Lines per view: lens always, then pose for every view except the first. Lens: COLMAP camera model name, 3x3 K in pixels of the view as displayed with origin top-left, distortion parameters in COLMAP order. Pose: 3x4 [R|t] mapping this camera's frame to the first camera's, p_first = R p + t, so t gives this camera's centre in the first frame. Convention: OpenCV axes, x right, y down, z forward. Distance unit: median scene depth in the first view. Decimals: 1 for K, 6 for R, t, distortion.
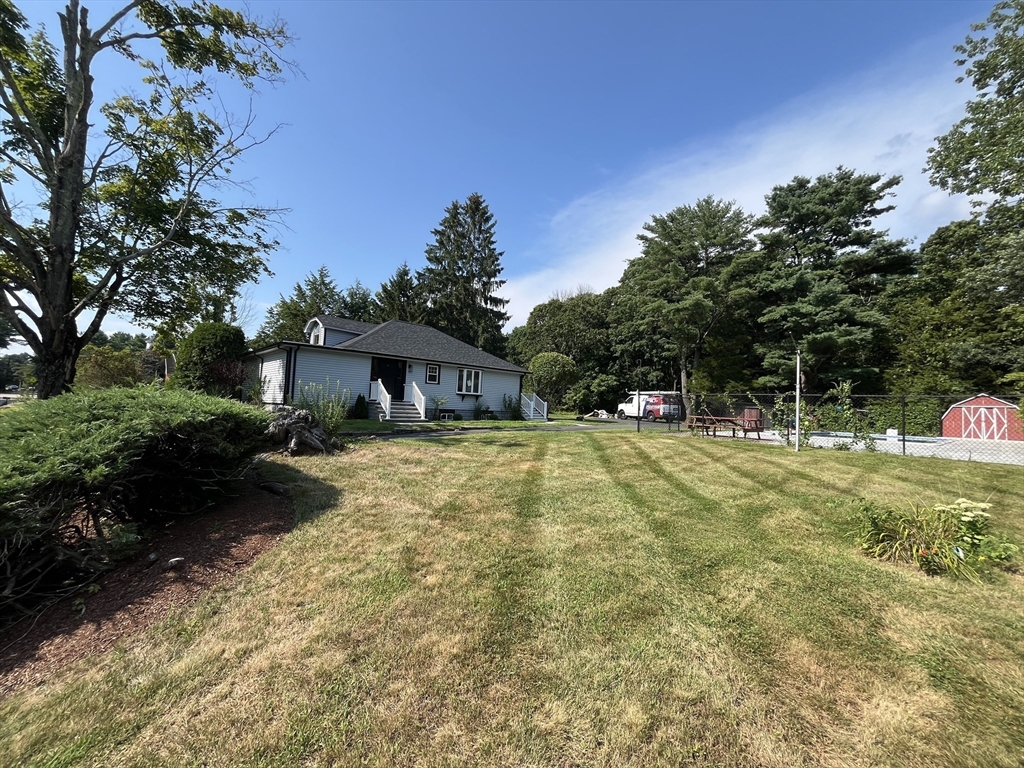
lens RADIAL K [[412.3, 0, 511.0], [0, 412.3, 386.7], [0, 0, 1]] dist [-0.001956, -0.000049]
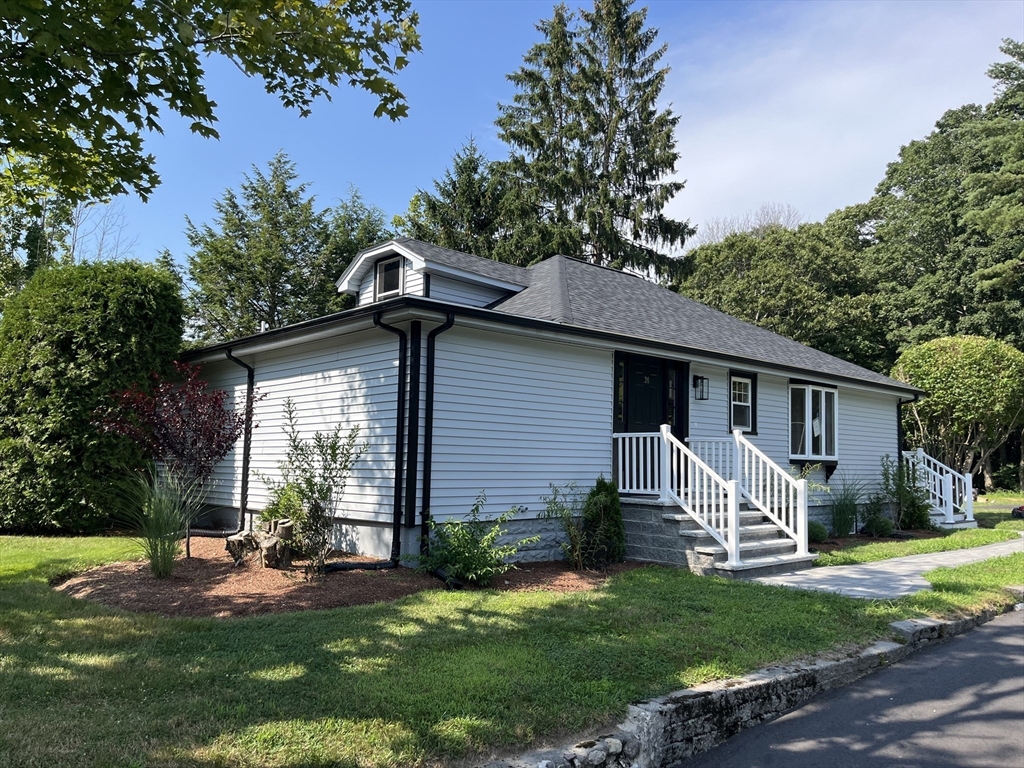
lens RADIAL K [[783.9, 0, 512.8], [0, 783.9, 385.0], [0, 0, 1]] dist [0.015684, 0.002516]
pose [[0.999488, -0.028537, -0.014468, -0.218818], [0.027725, 0.998182, -0.053511, -0.010229], [0.015969, 0.053083, 0.998462, 0.225847]]
